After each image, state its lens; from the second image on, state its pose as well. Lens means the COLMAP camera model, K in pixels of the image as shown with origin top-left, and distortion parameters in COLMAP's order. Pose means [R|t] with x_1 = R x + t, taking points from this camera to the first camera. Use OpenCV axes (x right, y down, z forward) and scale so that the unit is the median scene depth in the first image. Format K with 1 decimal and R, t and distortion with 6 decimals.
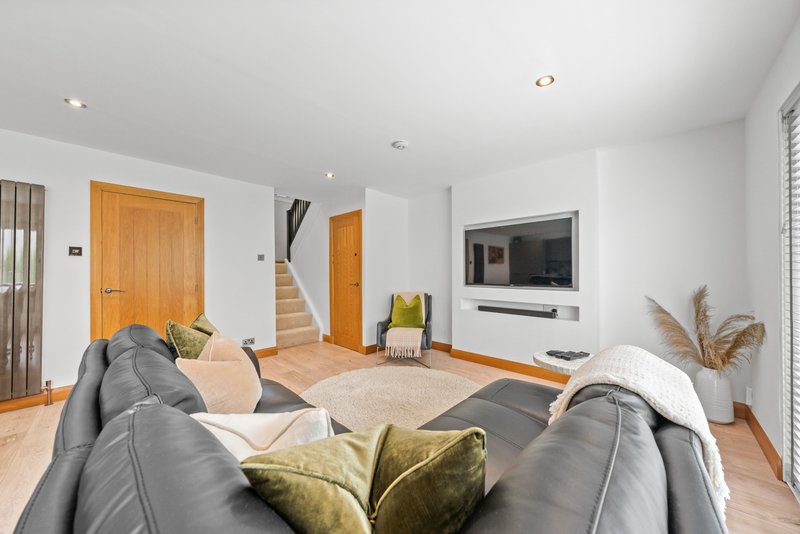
lens RADIAL K [[281.7, 0, 397.4], [0, 281.7, 270.4], [0, 0, 1]] dist [0.000731, 0.000417]
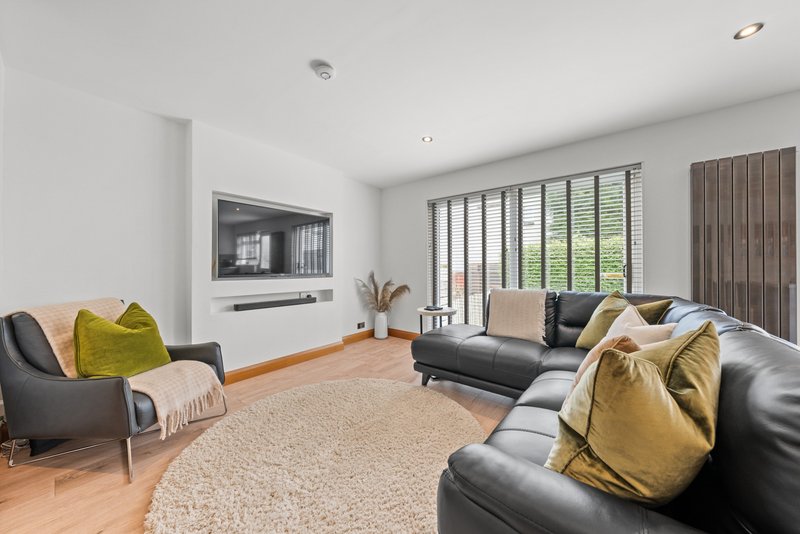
lens RADIAL K [[276.1, 0, 396.4], [0, 276.1, 265.3], [0, 0, 1]] dist [0.000199, -0.000845]
pose [[-0.096517, 0.014355, 0.995228, -0.594656], [-0.003865, 0.999883, -0.014797, 0.036229], [-0.995324, -0.005275, -0.096450, 0.788848]]
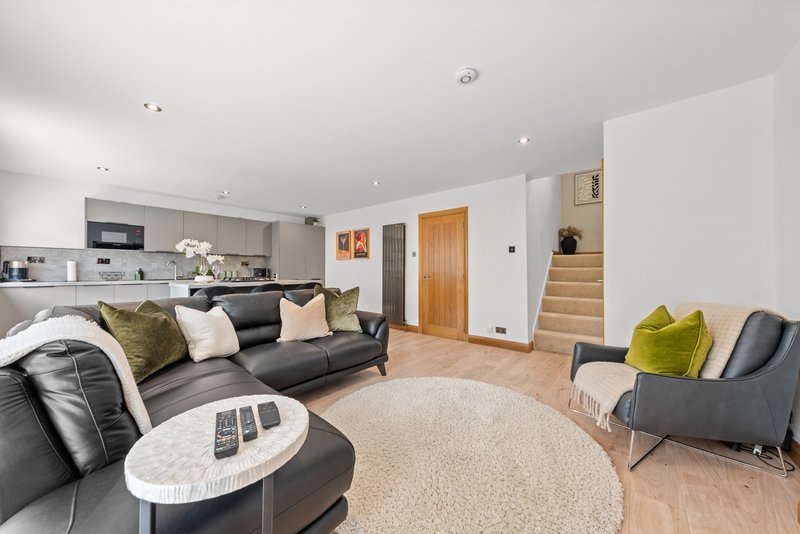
lens RADIAL K [[276.1, 0, 399.6], [0, 276.1, 266.1], [0, 0, 1]] dist [0.000199, -0.000845]
pose [[0.063103, -0.017041, -0.997862, 0.602157], [0.006100, 0.999842, -0.016689, 0.036908], [0.997988, -0.005034, 0.063197, 0.705935]]
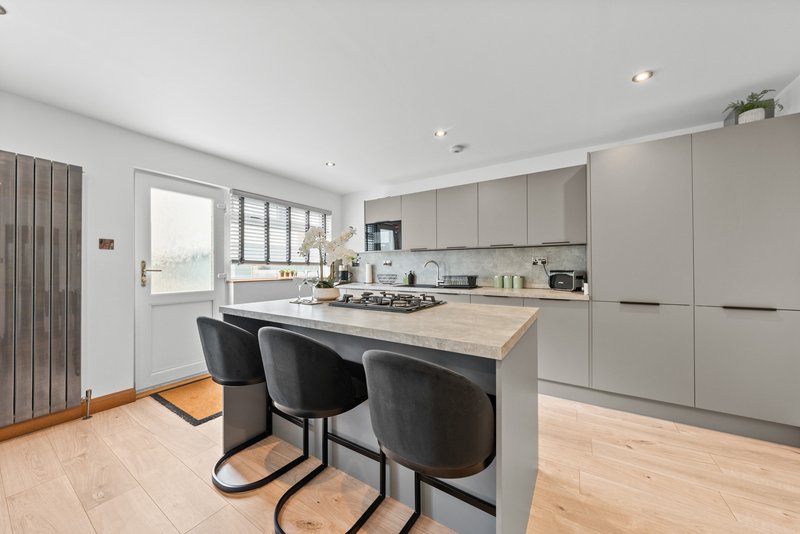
lens RADIAL K [[276.1, 0, 402.5], [0, 276.1, 267.3], [0, 0, 1]] dist [0.000199, -0.000845]
pose [[-0.978171, 0.004895, -0.207743, -0.696047], [0.006192, 0.999965, -0.005590, 0.006056], [0.207708, -0.006754, -0.978168, 0.632477]]
